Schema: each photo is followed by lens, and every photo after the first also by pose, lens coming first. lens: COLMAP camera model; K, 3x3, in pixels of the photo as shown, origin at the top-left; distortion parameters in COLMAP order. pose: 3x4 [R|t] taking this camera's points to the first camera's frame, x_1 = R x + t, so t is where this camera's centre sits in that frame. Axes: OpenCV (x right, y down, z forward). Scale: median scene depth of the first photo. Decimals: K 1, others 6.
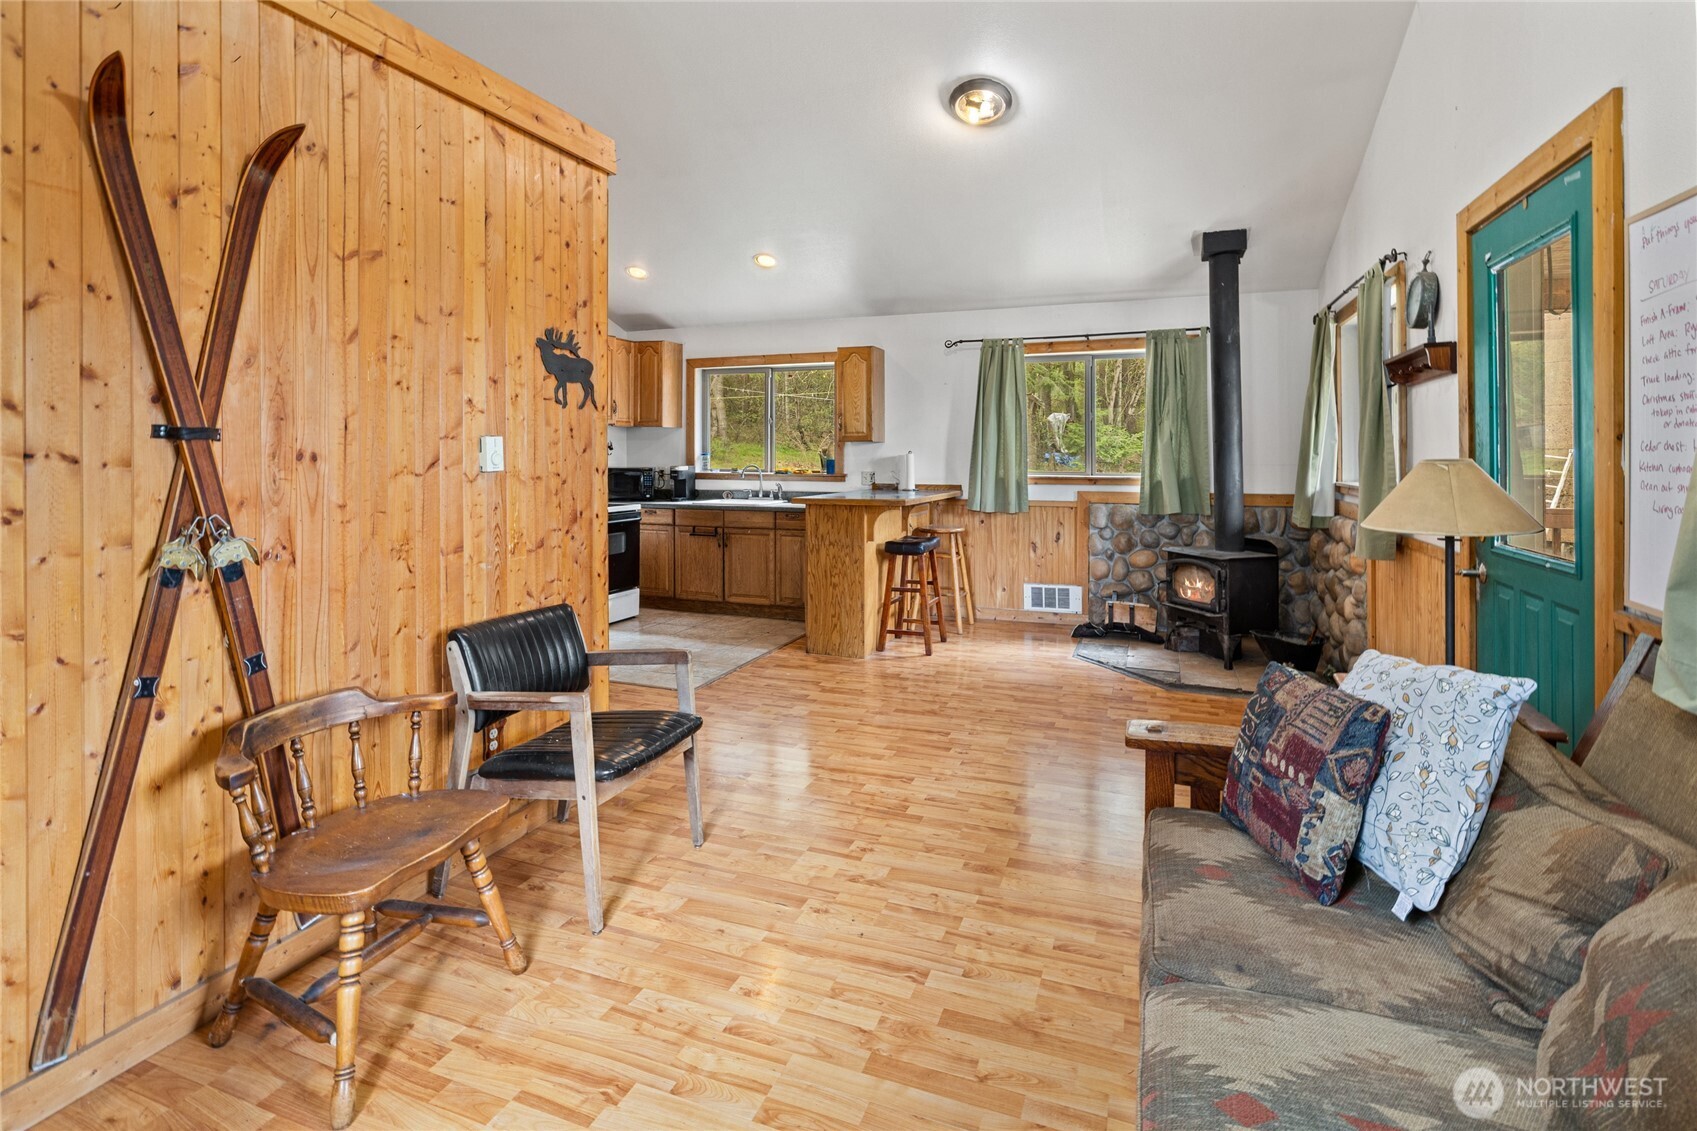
lens RADIAL K [[811.6, 0, 870.2], [0, 811.6, 464.3], [0, 0, 1]] dist [-0.011256, 0.003577]
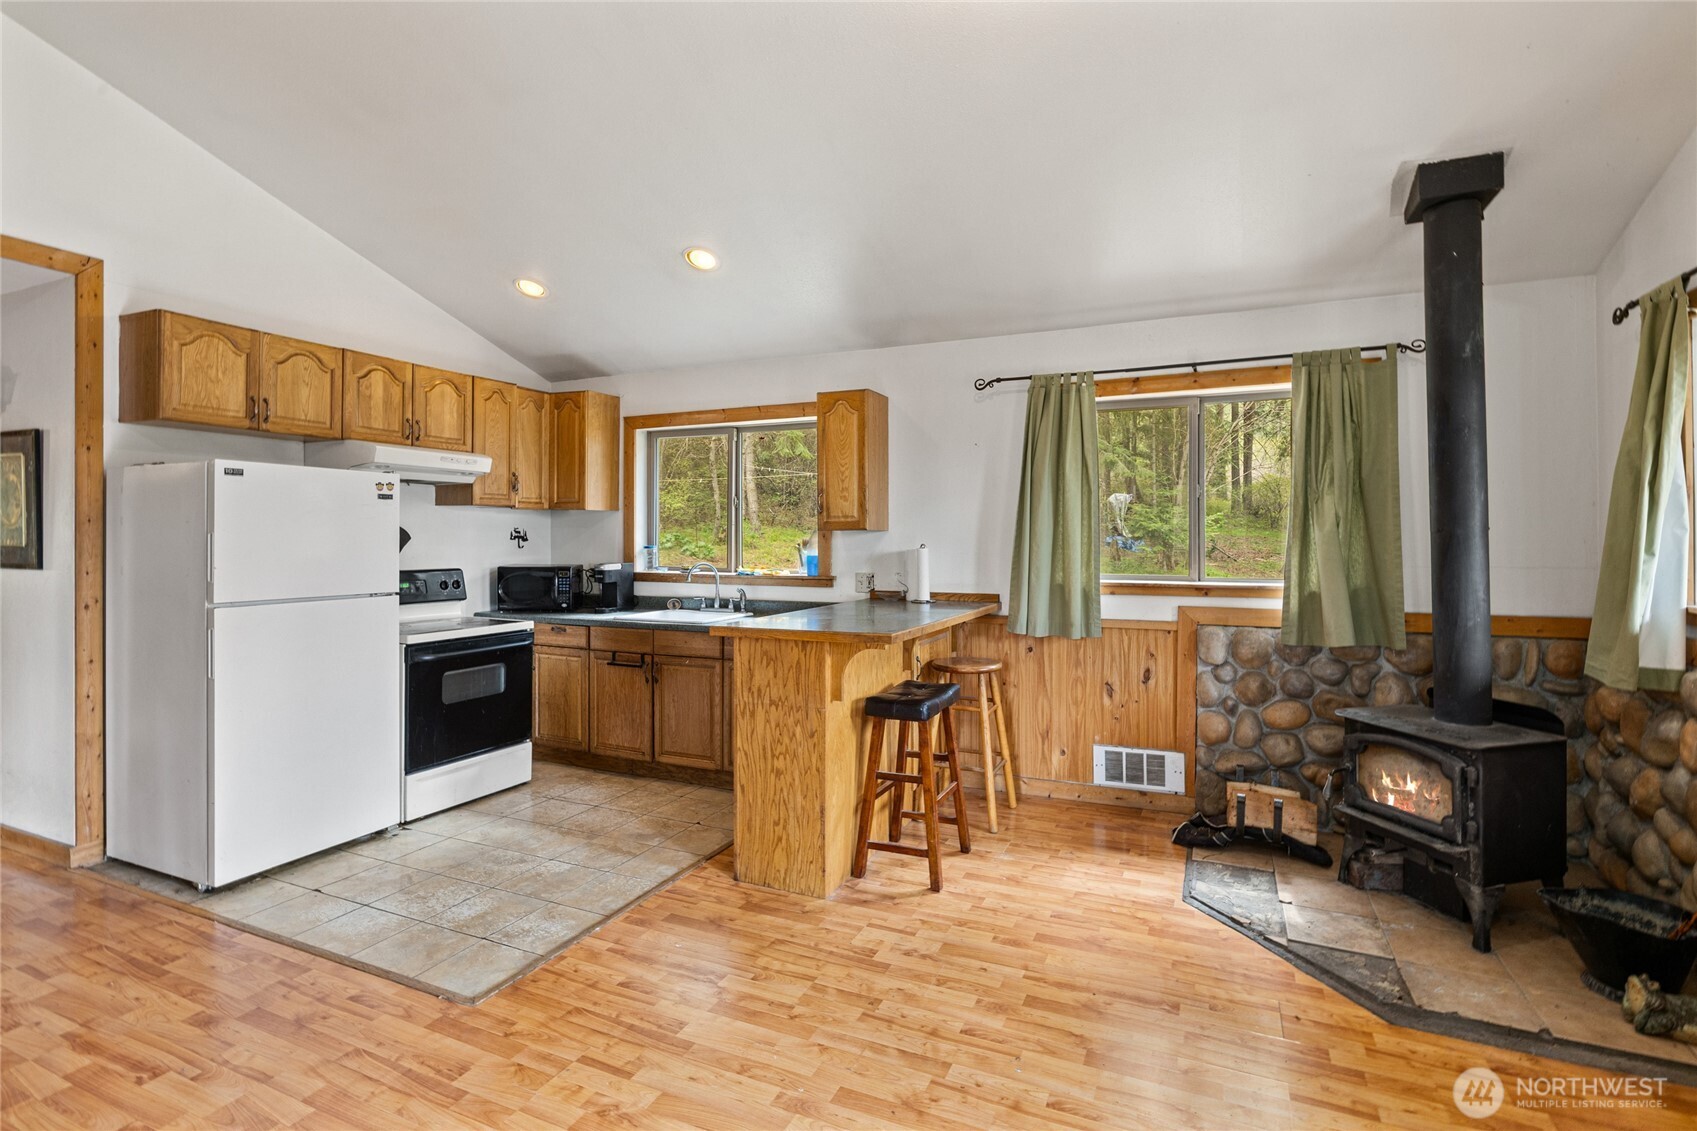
lens RADIAL K [[811.6, 0, 869.2], [0, 811.6, 545.1], [0, 0, 1]] dist [-0.011256, 0.003577]
pose [[0.997667, -0.000664, -0.068260, 0.052121], [0.000524, 0.999998, -0.002072, -0.014160], [0.068261, 0.002031, 0.997665, 0.328539]]
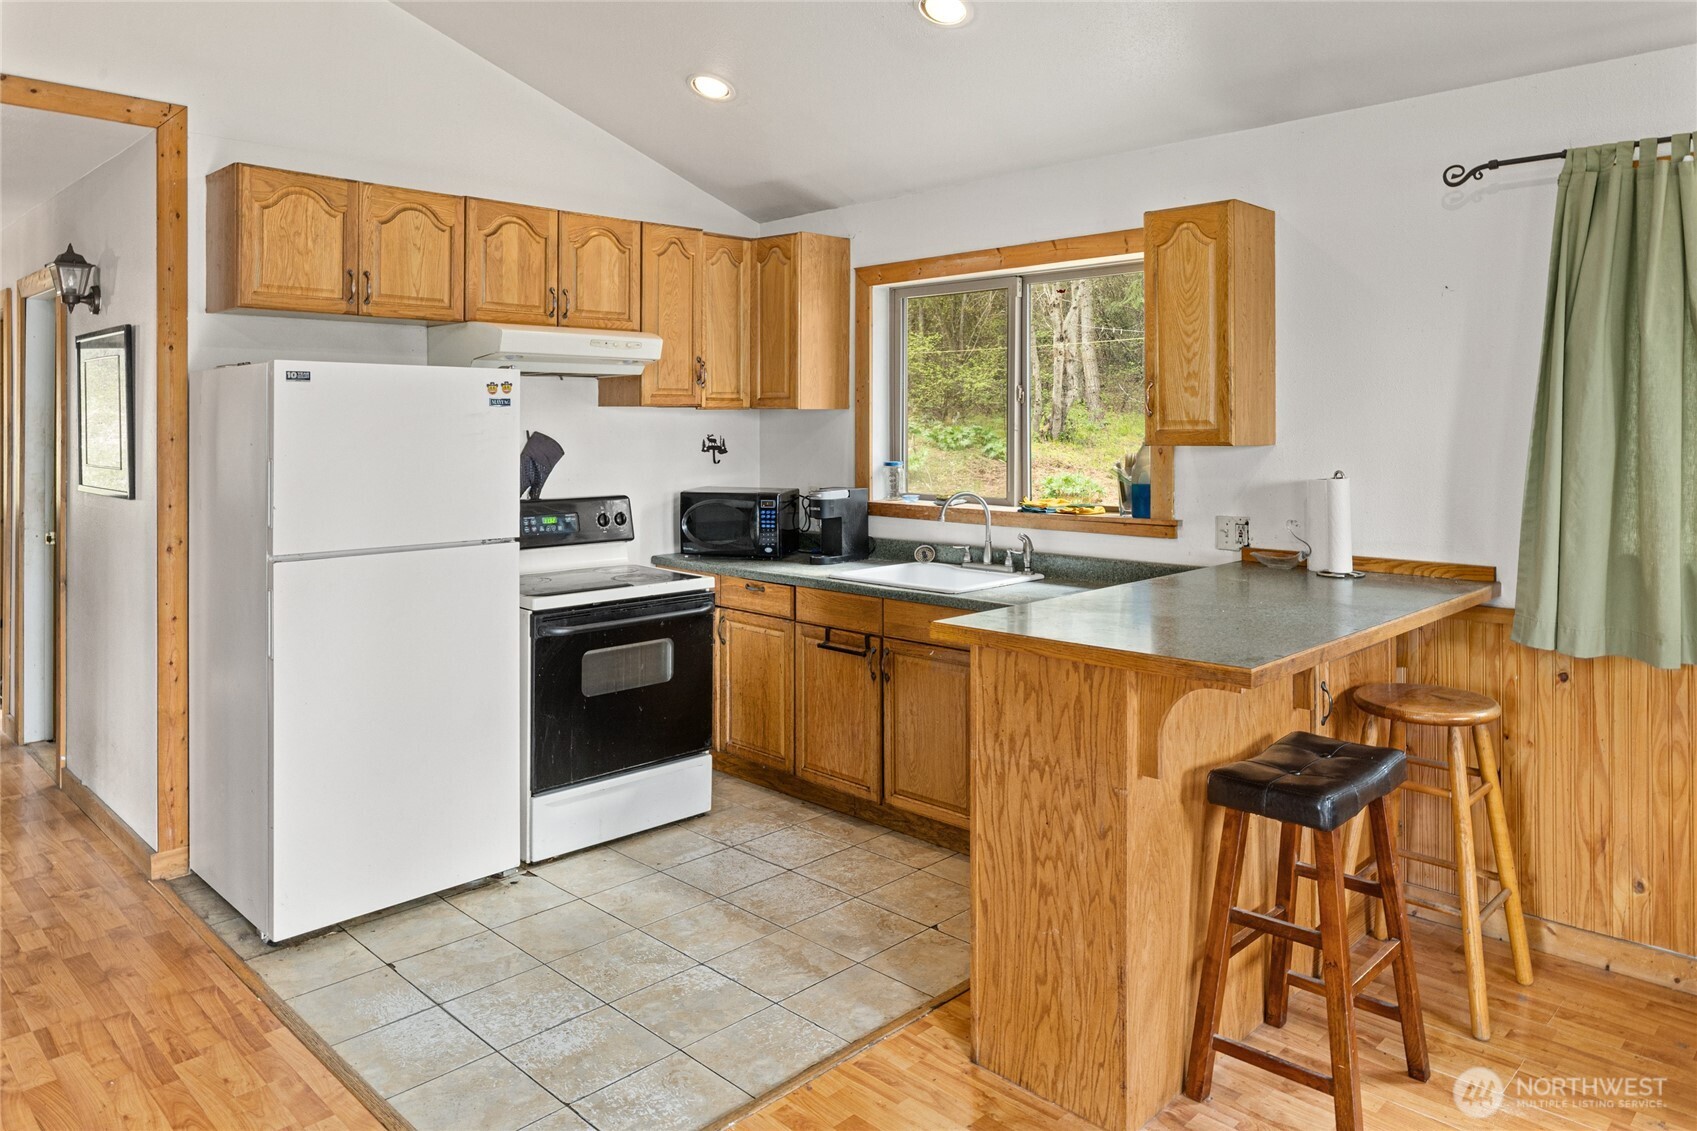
lens RADIAL K [[1146.7, 0, 834.1], [0, 1146.7, 434.2], [0, 0, 1]] dist [-0.005957, 0.005380]
pose [[0.904408, -0.000465, -0.426669, 0.065664], [-0.000759, 0.999996, -0.002698, -0.032190], [0.426668, 0.002764, 0.904404, 0.428431]]
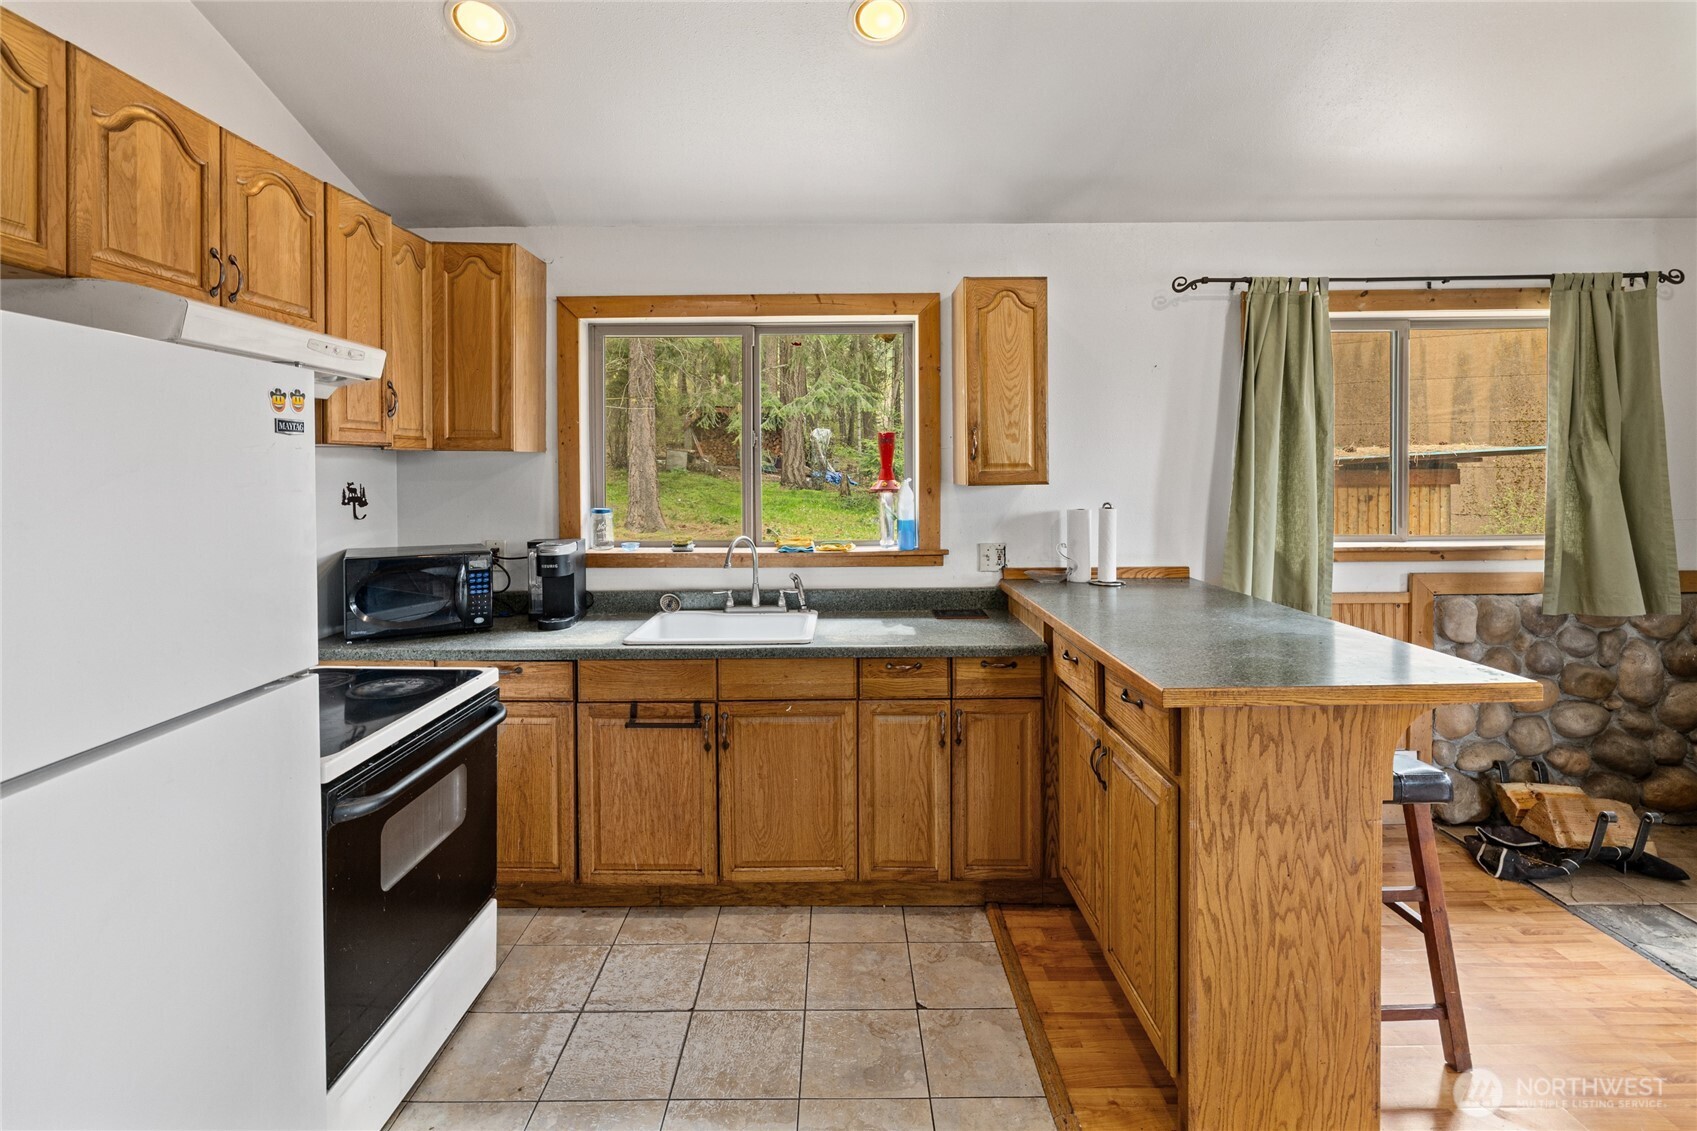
lens RADIAL K [[807.5, 0, 877.6], [0, 807.5, 485.9], [0, 0, 1]] dist [-0.002799, 0.000557]
pose [[0.939588, -0.015206, 0.341971, -0.247857], [0.012425, 0.999870, 0.010324, -0.033389], [-0.342083, -0.005451, 0.939654, 0.608075]]
